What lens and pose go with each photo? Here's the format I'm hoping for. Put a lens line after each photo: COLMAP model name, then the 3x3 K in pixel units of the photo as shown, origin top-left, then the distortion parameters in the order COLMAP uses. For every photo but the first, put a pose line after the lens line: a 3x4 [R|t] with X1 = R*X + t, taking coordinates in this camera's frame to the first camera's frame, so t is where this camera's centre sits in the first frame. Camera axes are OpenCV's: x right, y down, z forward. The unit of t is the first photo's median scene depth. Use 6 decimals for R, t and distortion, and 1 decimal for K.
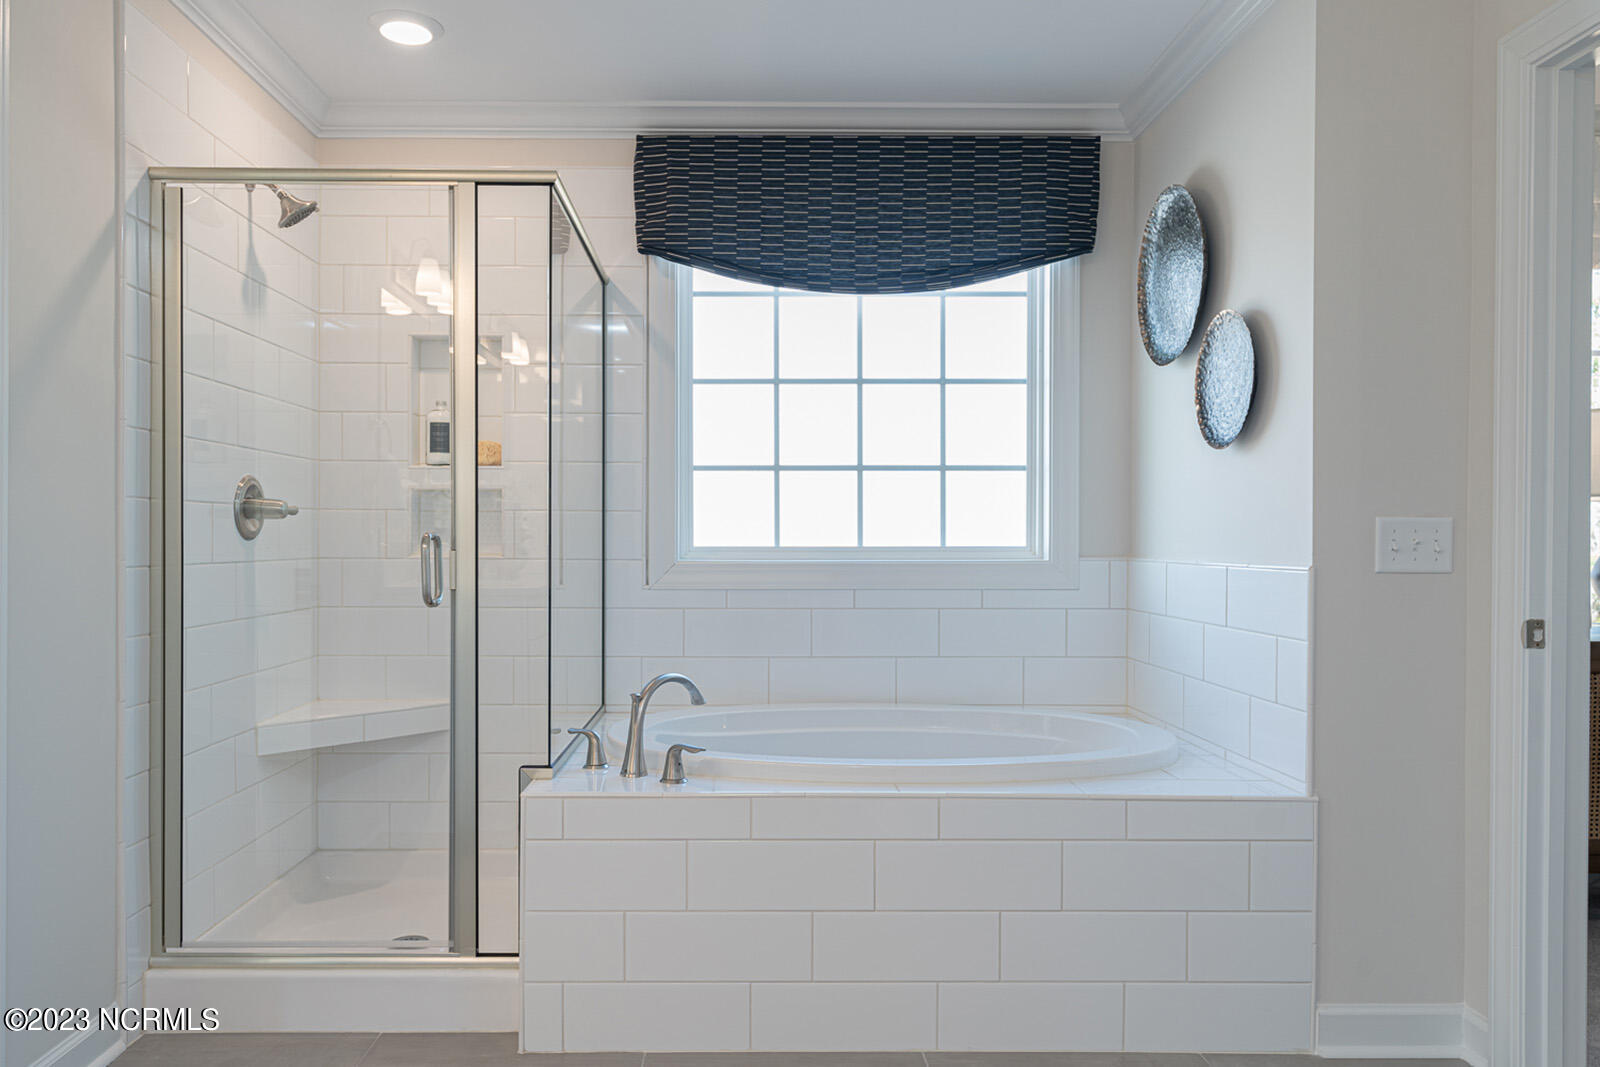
lens RADIAL K [[1109.6, 0, 797.0], [0, 1109.6, 537.2], [0, 0, 1]] dist [-0.003318, -0.000204]
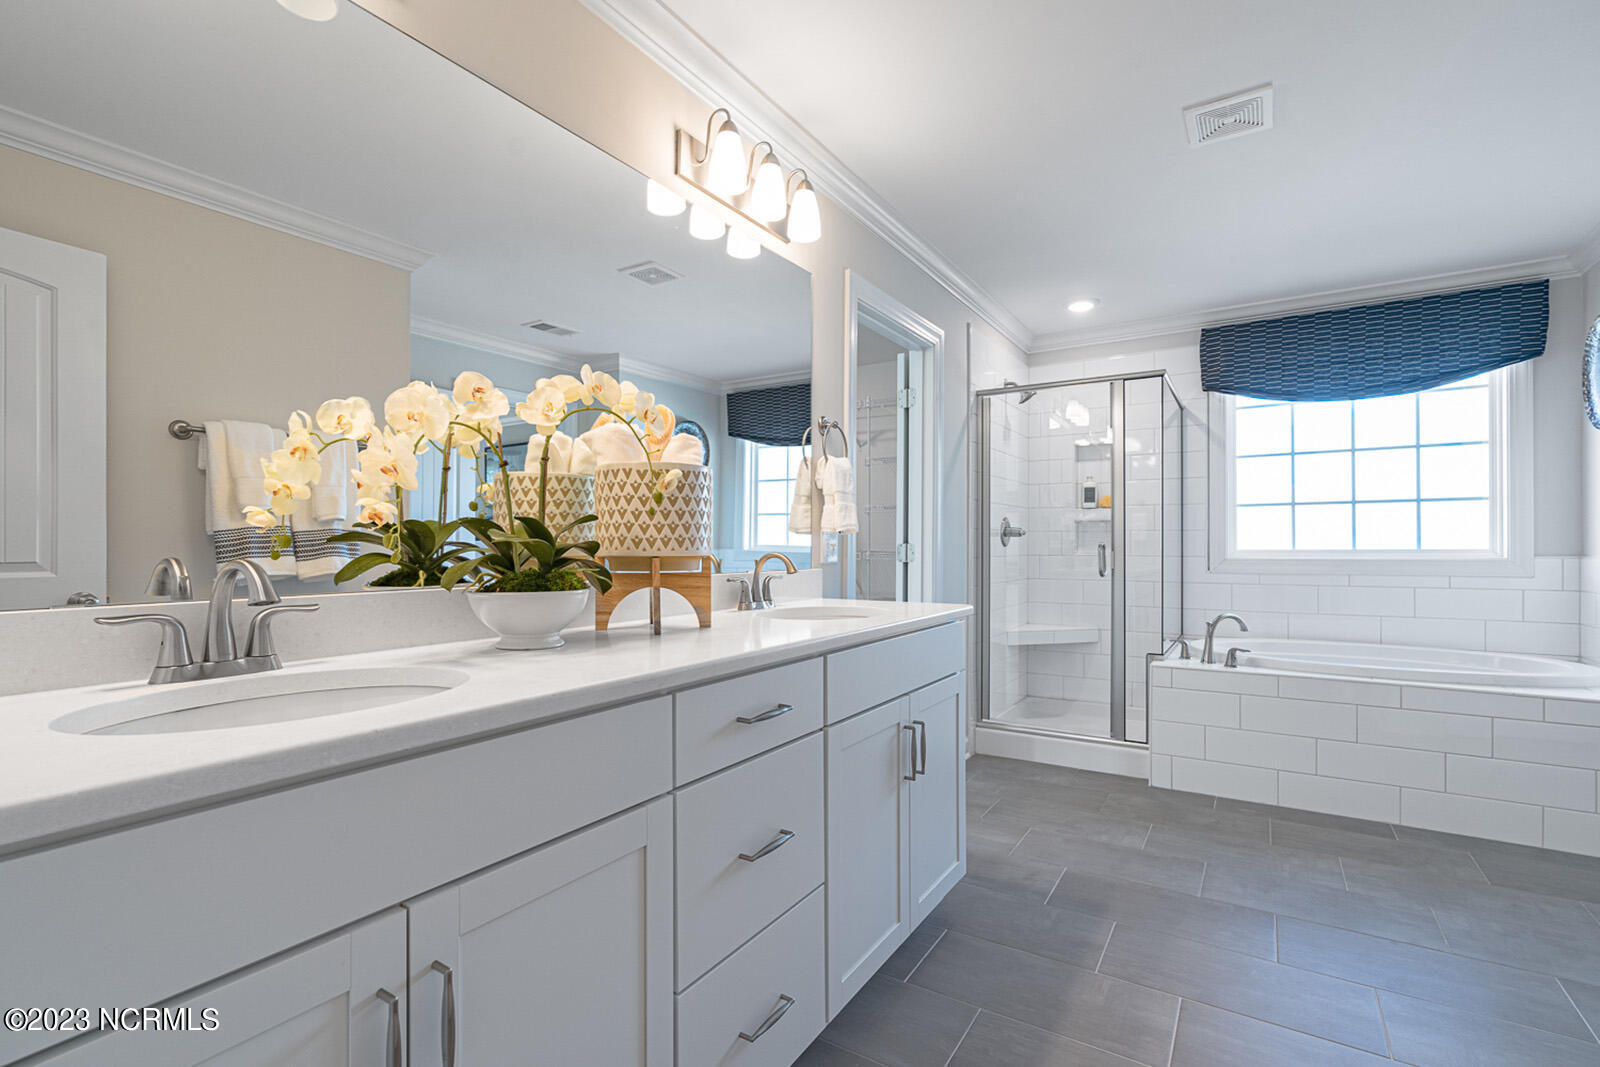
lens RADIAL K [[734.5, 0, 801.3], [0, 734.5, 544.3], [0, 0, 1]] dist [0.001391, 0.000400]
pose [[0.819677, -0.004932, -0.572805, 0.009855], [0.002192, 0.999983, -0.005473, 0.004875], [0.572822, 0.003231, 0.819674, -0.407276]]
